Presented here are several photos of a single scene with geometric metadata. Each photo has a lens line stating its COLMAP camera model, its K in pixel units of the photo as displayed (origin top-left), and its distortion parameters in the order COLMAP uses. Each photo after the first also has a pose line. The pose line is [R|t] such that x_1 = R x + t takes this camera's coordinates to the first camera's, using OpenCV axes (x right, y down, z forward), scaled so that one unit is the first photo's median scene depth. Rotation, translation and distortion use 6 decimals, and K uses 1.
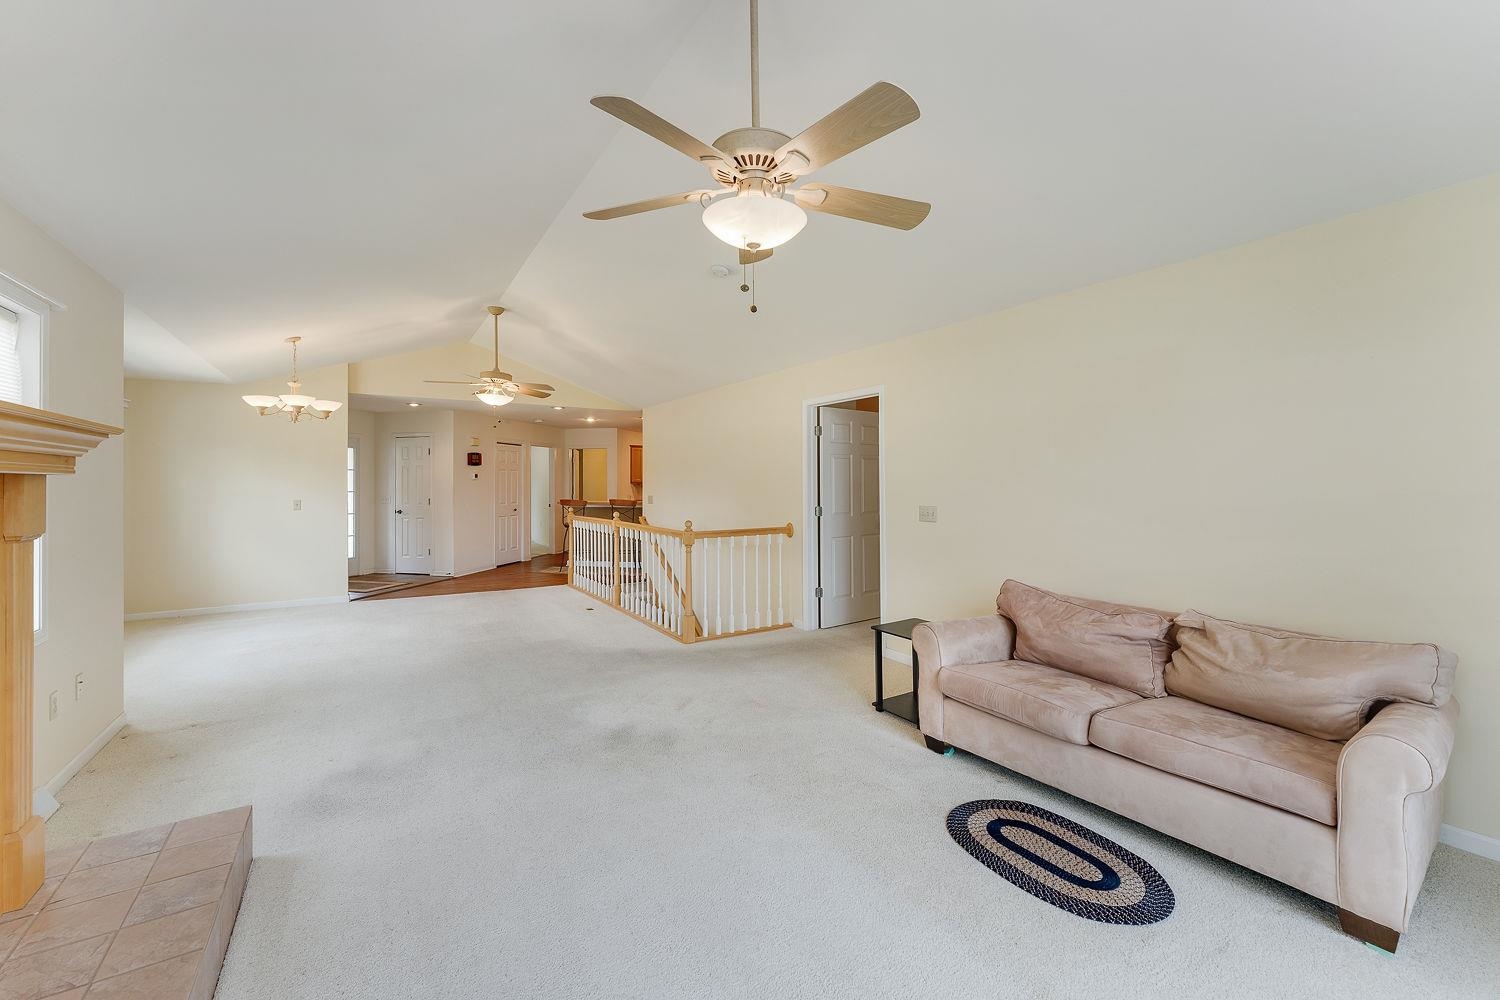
lens RADIAL K [[606.8, 0, 745.4], [0, 606.8, 474.6], [0, 0, 1]] dist [-0.000152, 0.000030]
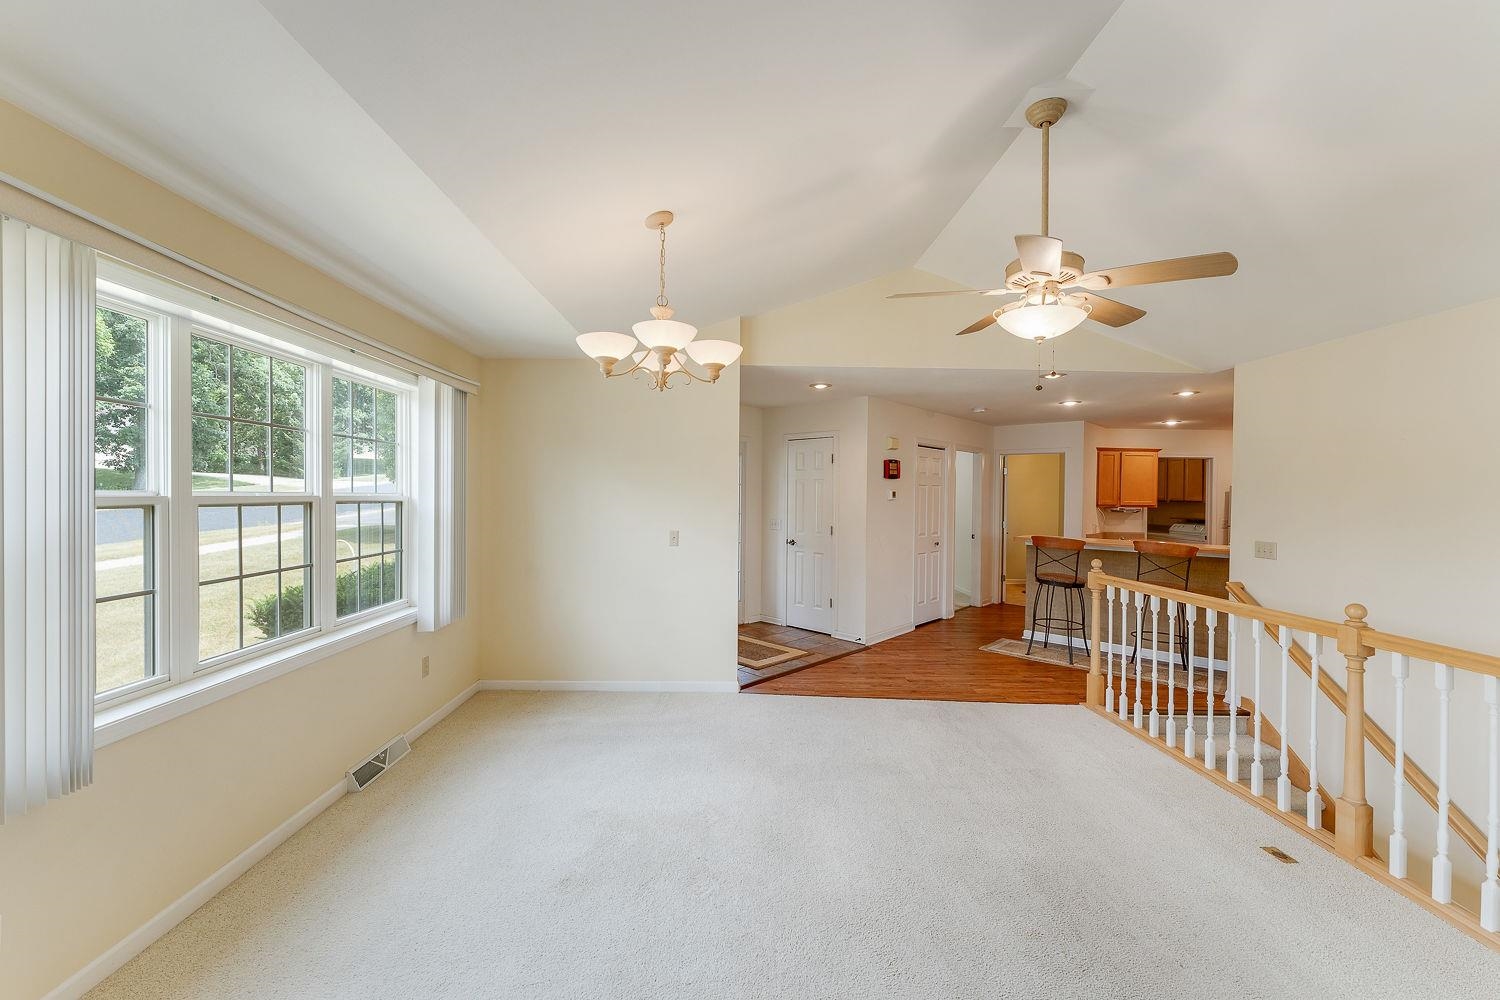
lens RADIAL K [[591.4, 0, 748.3], [0, 591.4, 501.4], [0, 0, 1]] dist [-0.000619, -0.000111]
pose [[0.861357, 0.020995, -0.507567, -0.278529], [-0.009439, 0.999635, 0.025330, -0.005651], [0.507913, -0.017027, 0.861240, 0.395744]]
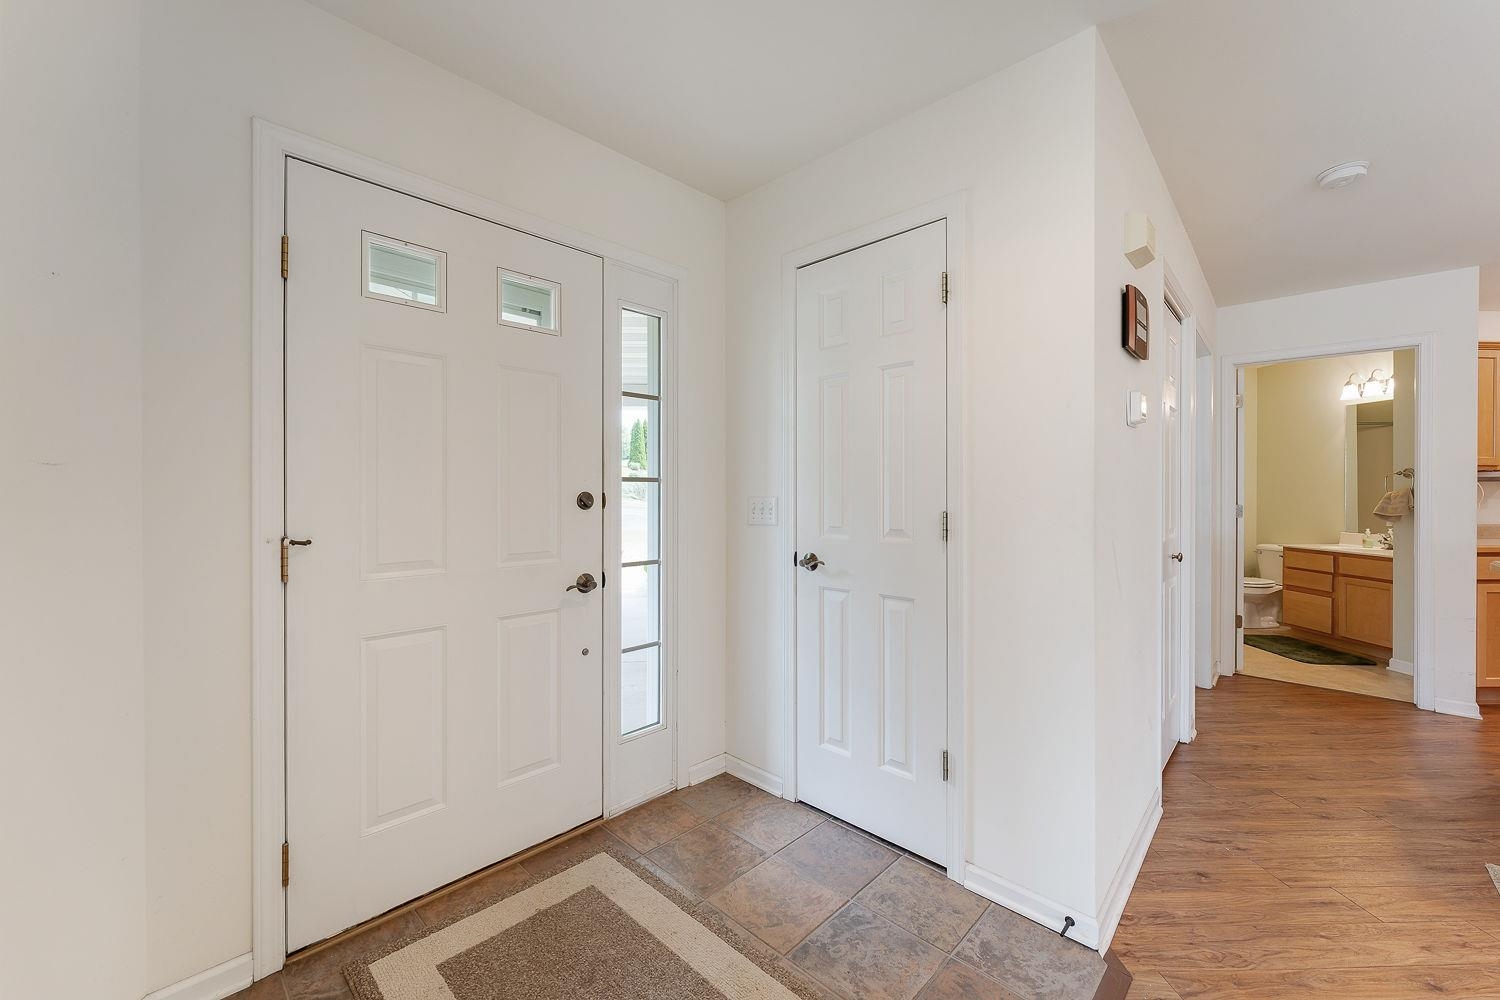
lens RADIAL K [[591.4, 0, 748.3], [0, 591.4, 501.4], [0, 0, 1]] dist [-0.000619, -0.000111]
pose [[0.866975, 0.011706, -0.498215, -0.510393], [-0.000652, 0.999750, 0.022356, 0.033478], [0.498352, -0.019057, 0.866765, 0.841647]]
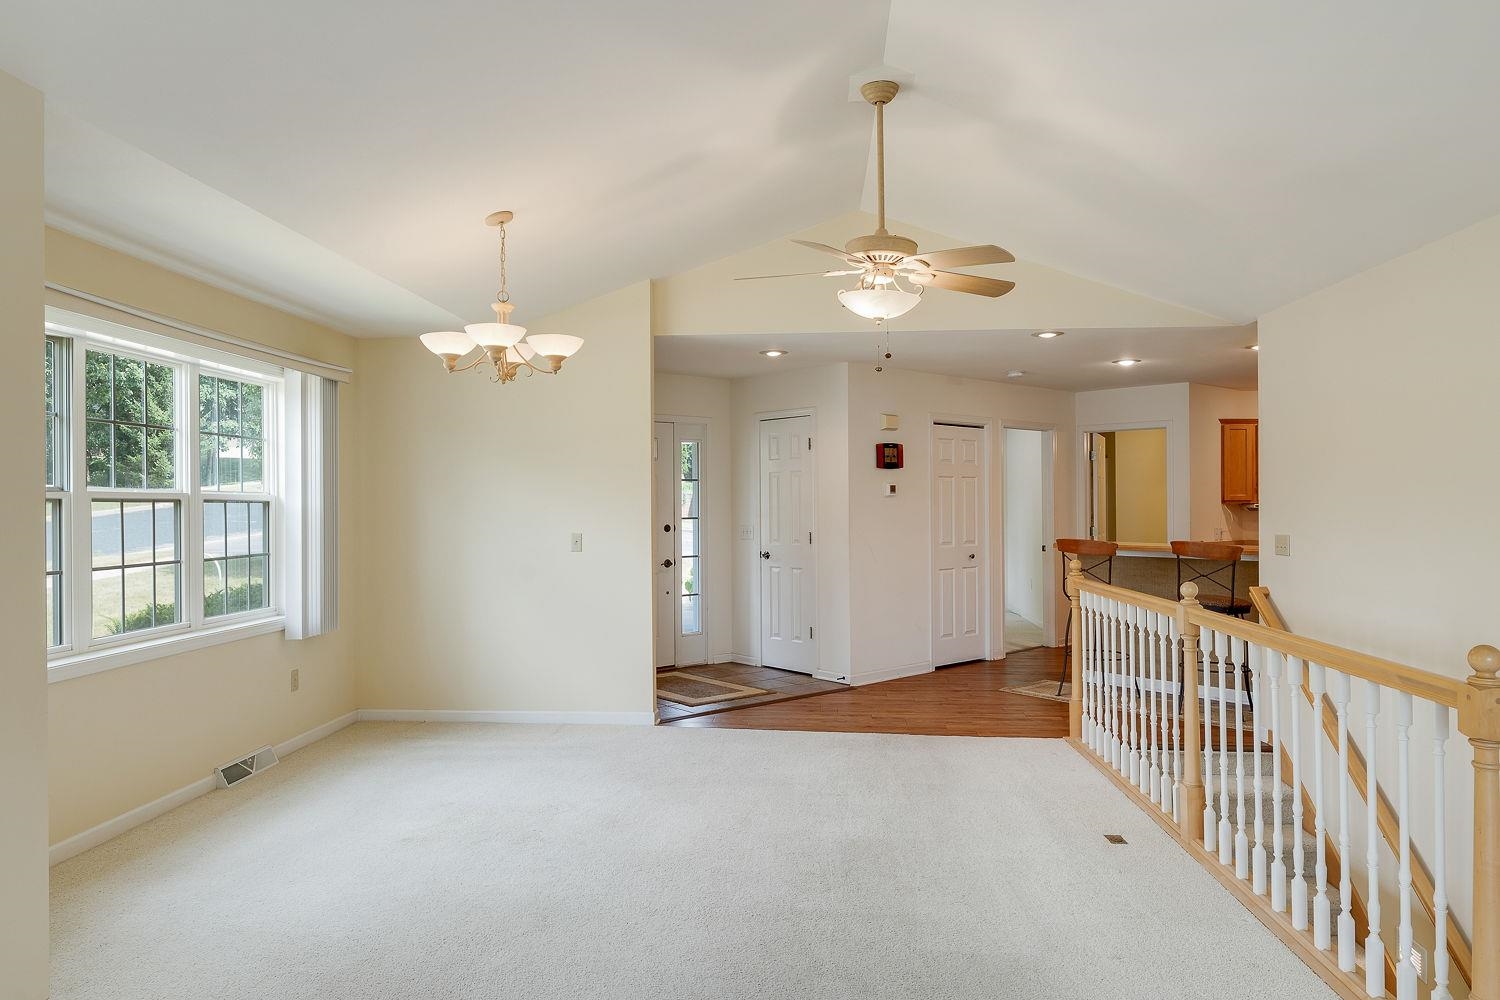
lens RADIAL K [[988.2, 0, 750.0], [0, 988.2, 500.0], [0, 0, 1]] dist [-0.000824, 0.000384]
pose [[0.810076, -0.002120, -0.586321, -0.061964], [0.008778, 0.999925, 0.008512, 0.003715], [0.586259, -0.012042, 0.810034, 0.289353]]
